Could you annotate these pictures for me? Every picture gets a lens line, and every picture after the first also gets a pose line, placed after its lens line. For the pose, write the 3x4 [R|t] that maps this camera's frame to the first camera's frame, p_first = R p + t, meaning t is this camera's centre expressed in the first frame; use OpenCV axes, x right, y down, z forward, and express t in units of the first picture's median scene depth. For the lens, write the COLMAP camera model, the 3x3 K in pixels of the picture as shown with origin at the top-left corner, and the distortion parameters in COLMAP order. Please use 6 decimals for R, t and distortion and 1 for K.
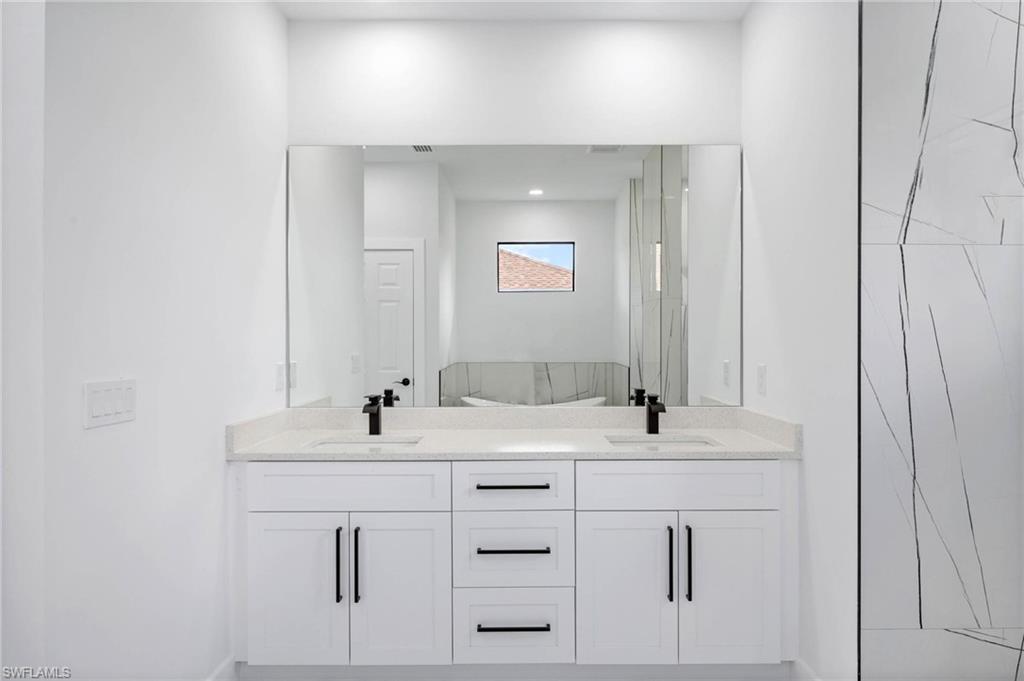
lens RADIAL K [[659.7, 0, 512.0], [0, 659.7, 340.5], [0, 0, 1]] dist [-0.000466, -0.002662]
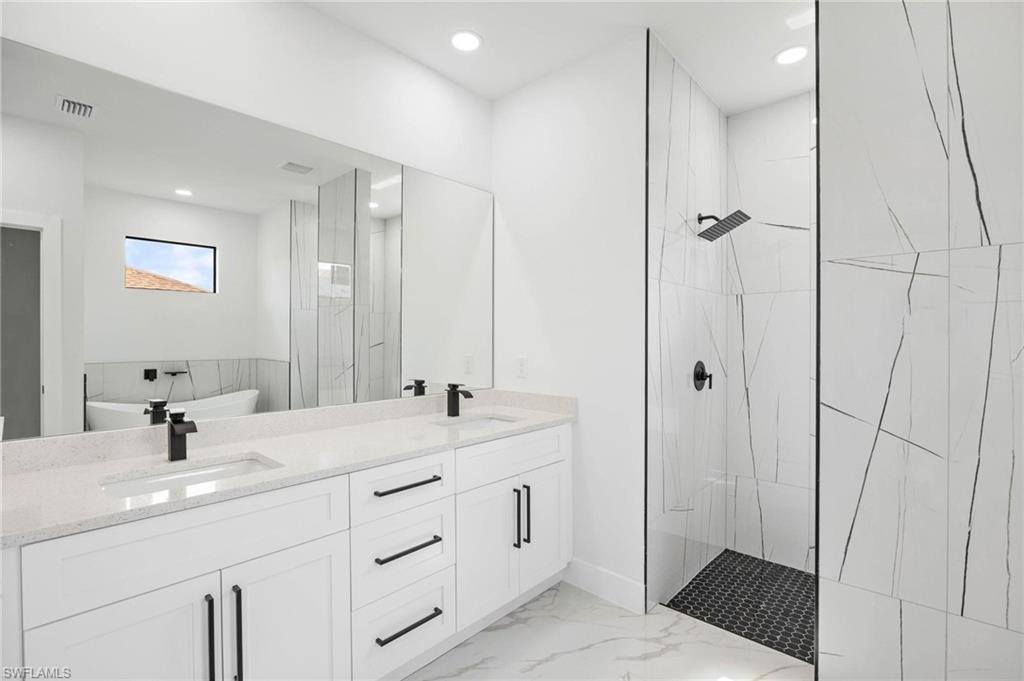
lens RADIAL K [[465.1, 0, 512.0], [0, 465.1, 340.5], [0, 0, 1]] dist [-0.012345, -0.000011]
pose [[0.673154, -0.000172, 0.739502, -0.399966], [-0.001636, 0.999997, 0.001722, 0.001164], [-0.739500, -0.002369, 0.673152, 0.401529]]
